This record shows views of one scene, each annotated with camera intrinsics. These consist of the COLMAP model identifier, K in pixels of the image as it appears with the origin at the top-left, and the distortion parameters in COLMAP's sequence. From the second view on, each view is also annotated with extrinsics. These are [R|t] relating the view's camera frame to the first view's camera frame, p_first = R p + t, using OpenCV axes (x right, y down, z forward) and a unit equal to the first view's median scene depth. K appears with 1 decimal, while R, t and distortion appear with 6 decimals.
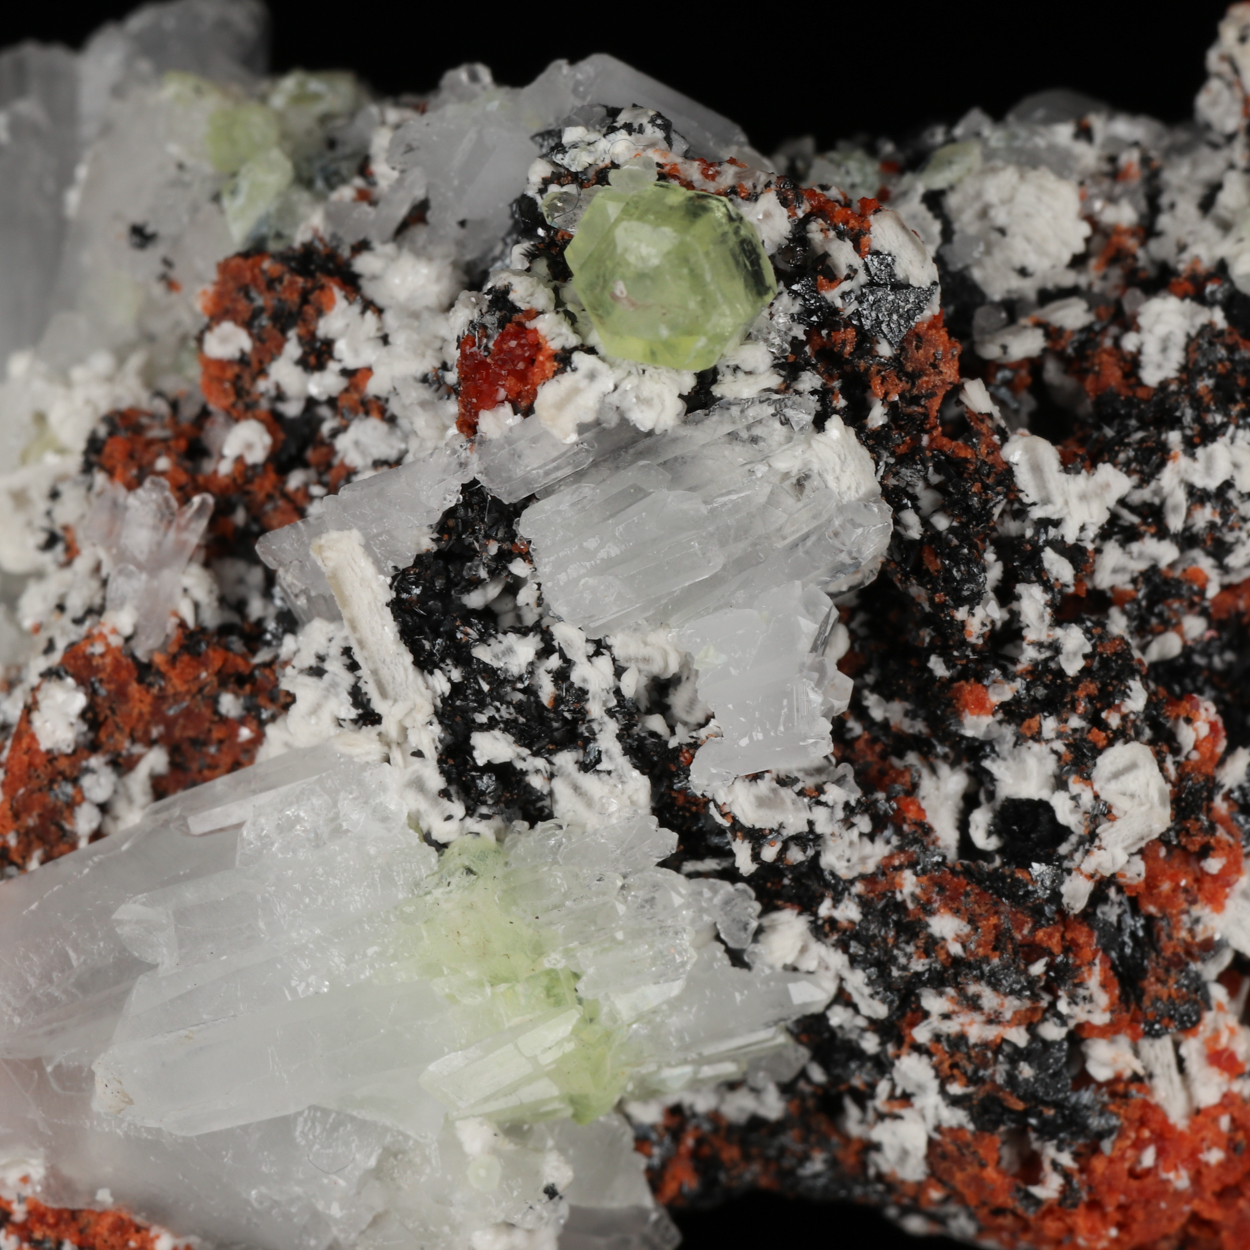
lens RADIAL K [[8345.2, 0, 627.6], [0, 8345.2, 618.8], [0, 0, 1]] dist [0.062679, 0.000000]
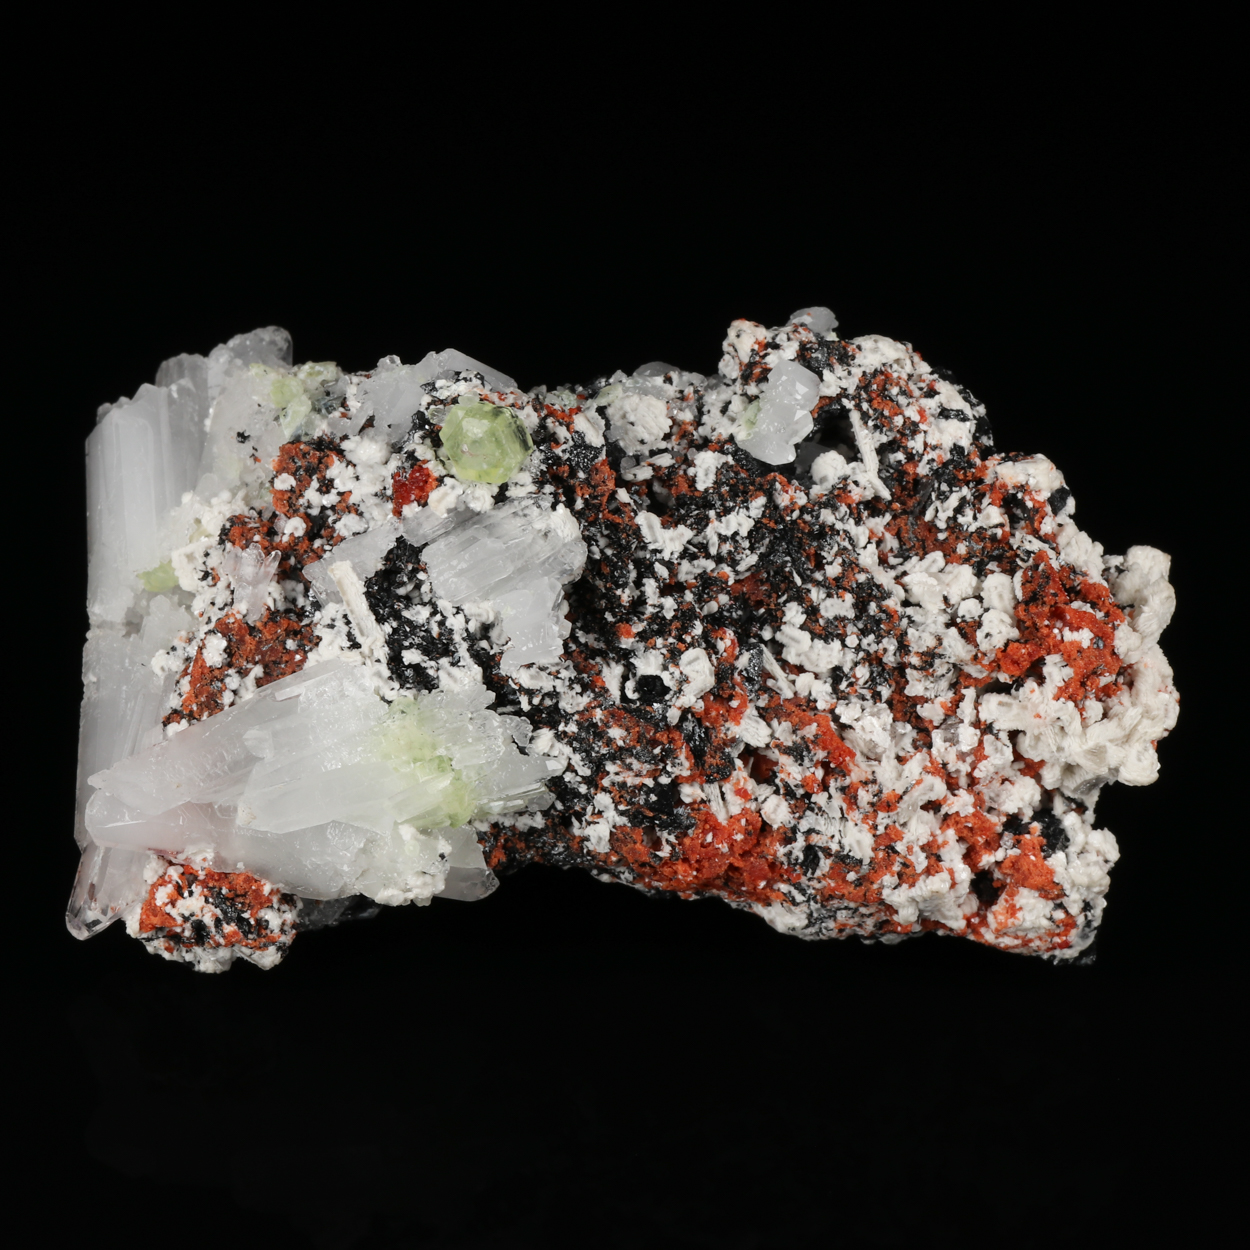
lens RADIAL K [[8345.2, 0, 622.8], [0, 8345.2, 627.1], [0, 0, 1]] dist [0.062679, 0.000000]
pose [[0.998793, -0.024696, 0.042449, -0.053936], [0.027079, 0.998034, -0.056523, 0.134456], [-0.040970, 0.057604, 0.997498, -1.226563]]
